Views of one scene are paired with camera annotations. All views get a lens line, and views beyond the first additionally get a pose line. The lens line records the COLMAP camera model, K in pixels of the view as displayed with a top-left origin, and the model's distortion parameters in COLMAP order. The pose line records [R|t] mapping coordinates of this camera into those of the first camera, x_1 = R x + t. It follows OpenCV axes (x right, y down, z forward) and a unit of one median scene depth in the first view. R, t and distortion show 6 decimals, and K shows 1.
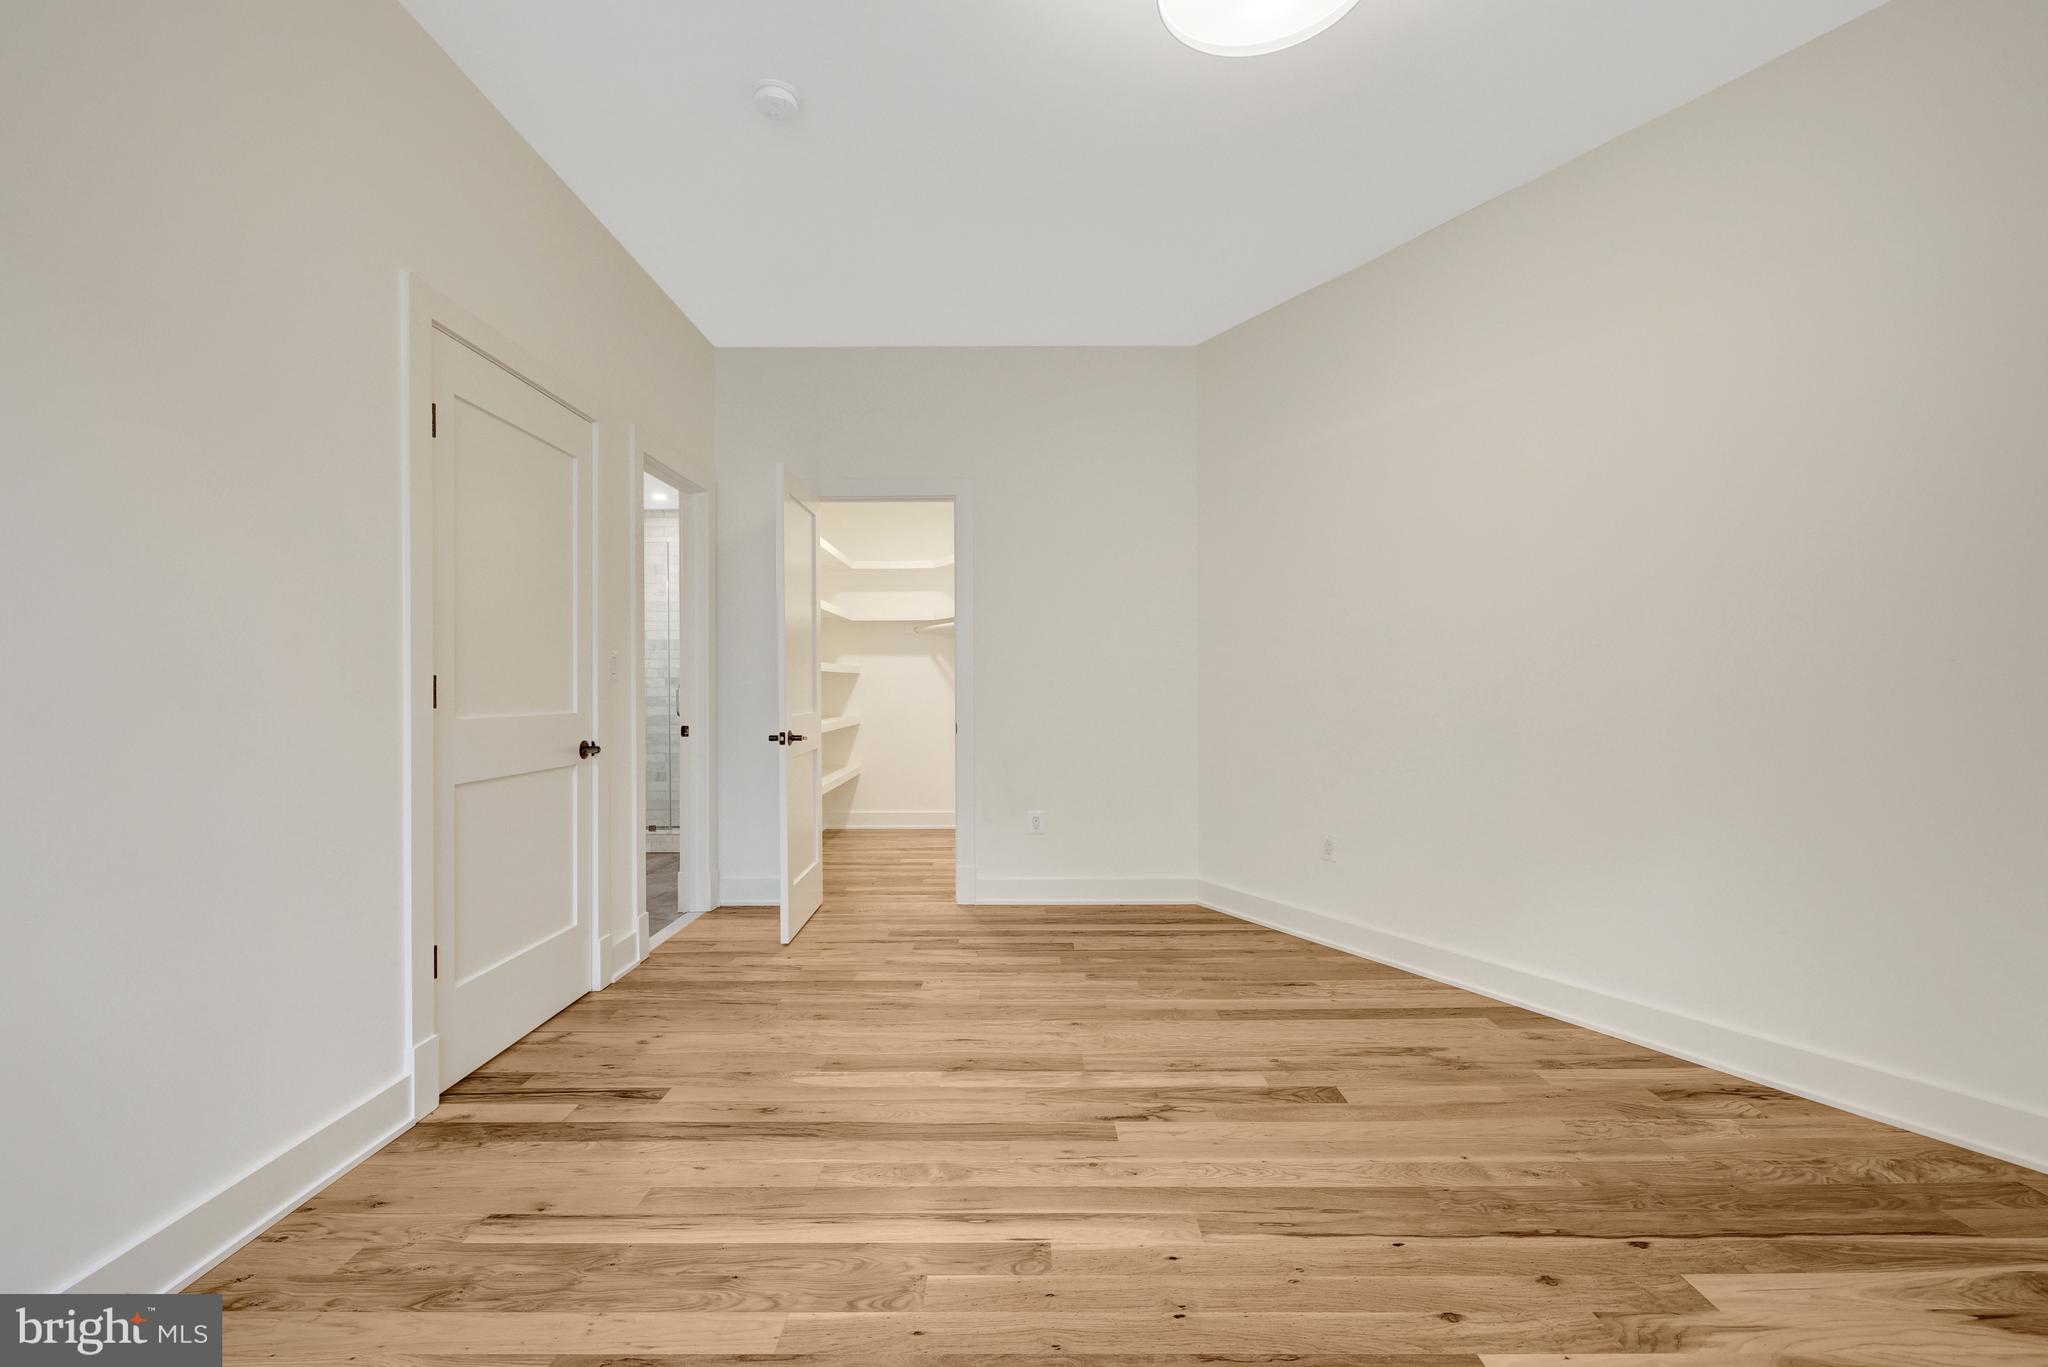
lens RADIAL K [[888.5, 0, 1023.8], [0, 888.5, 687.9], [0, 0, 1]] dist [-0.004366, 0.000133]
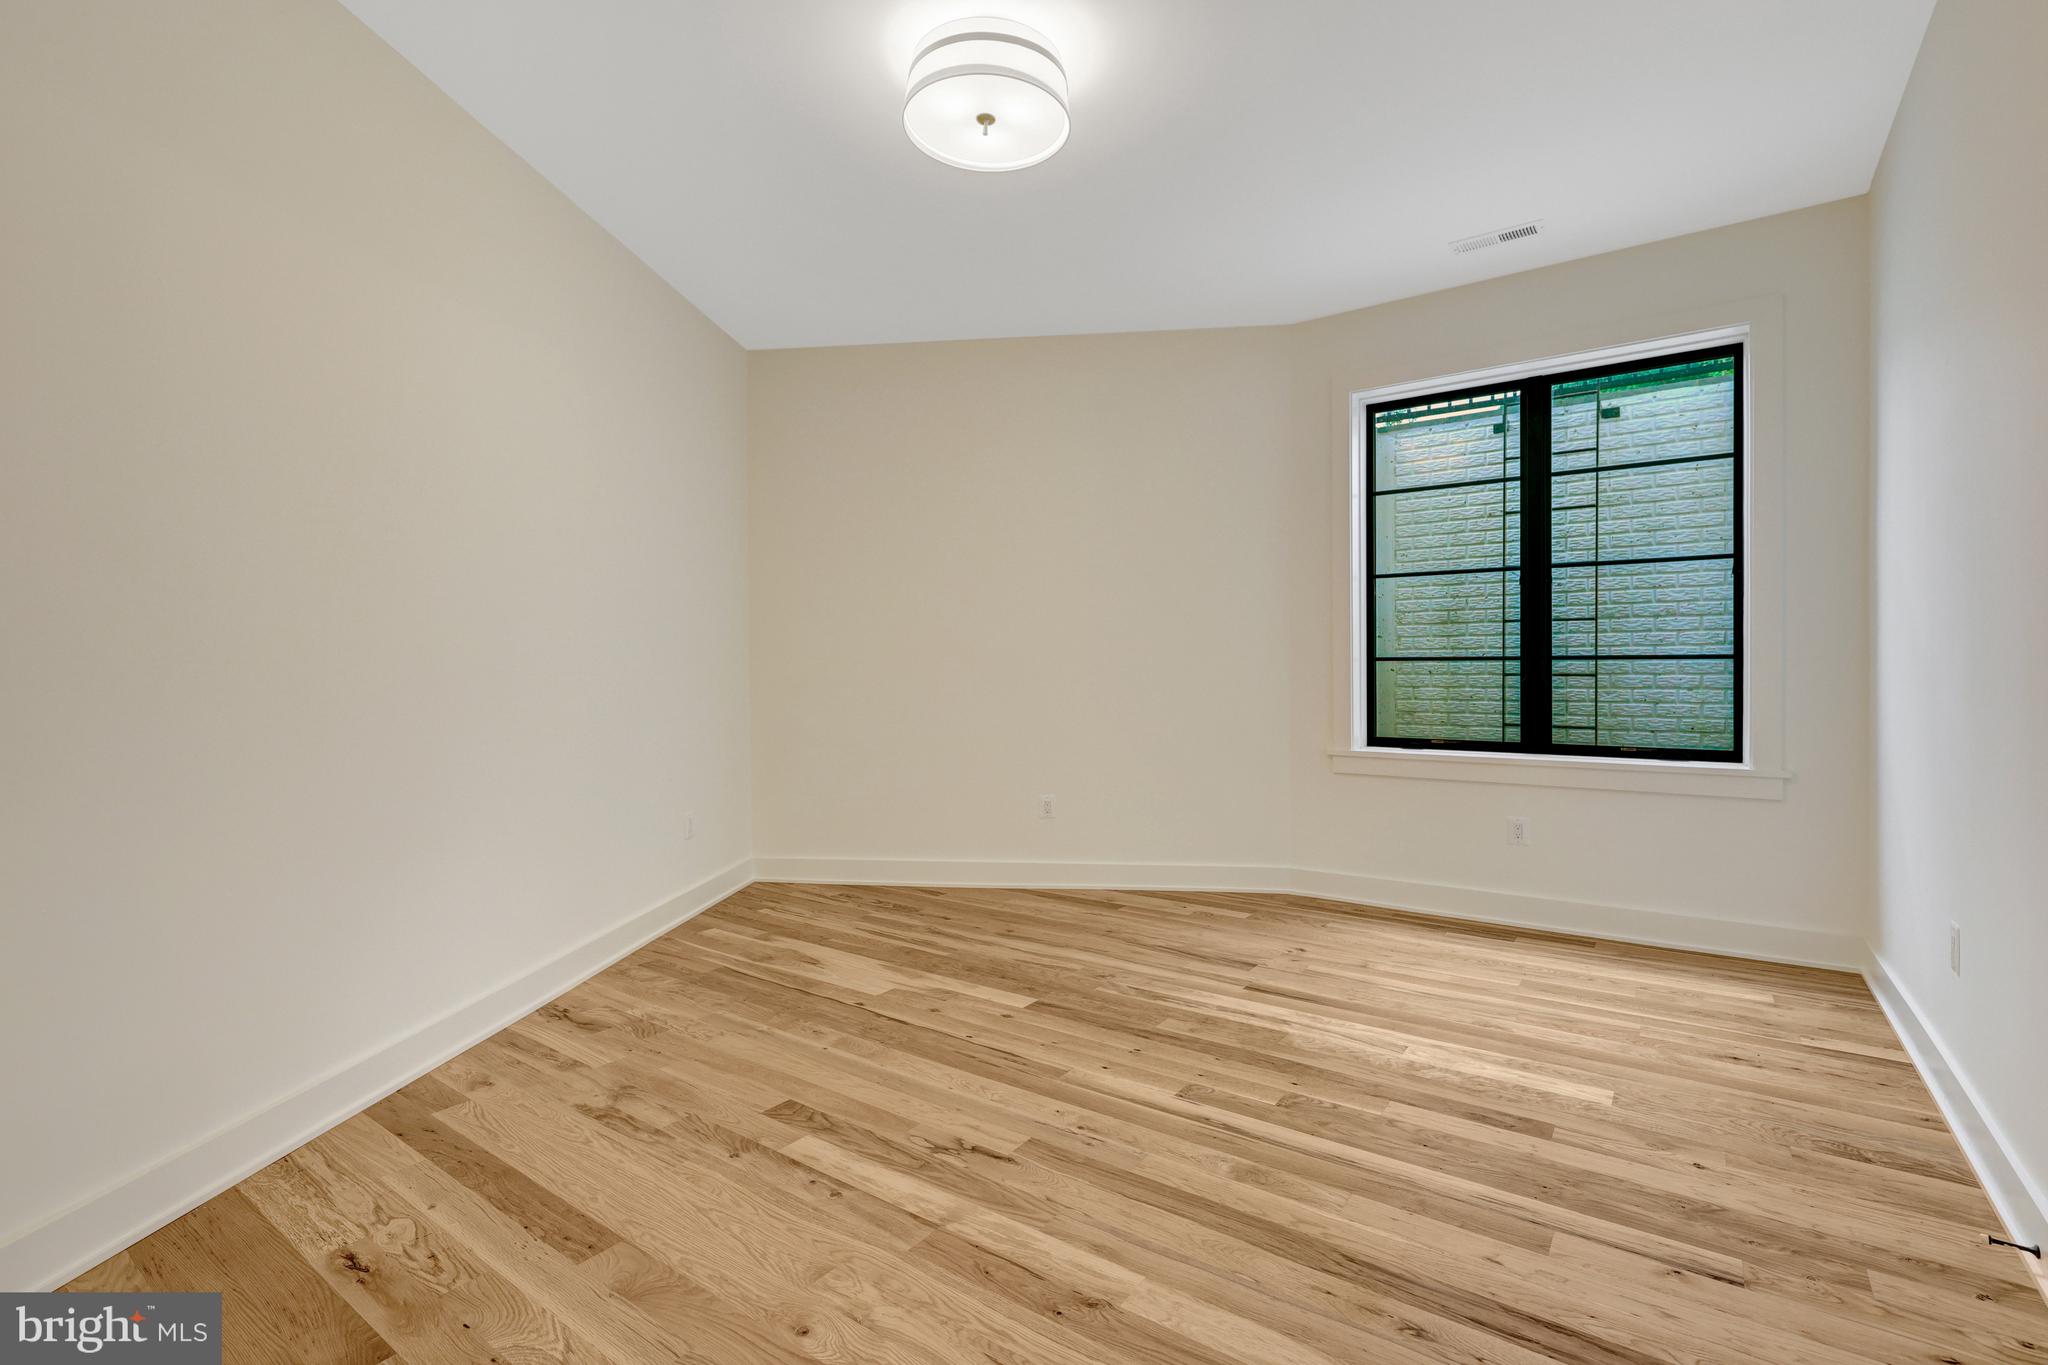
lens RADIAL K [[938.8, 0, 1028.3], [0, 938.8, 665.3], [0, 0, 1]] dist [0.005814, -0.000047]
pose [[-0.815179, 0.010481, 0.579115, -0.474836], [0.008968, 0.999945, -0.005474, -0.003245], [-0.579140, 0.000731, -0.815228, 1.770569]]
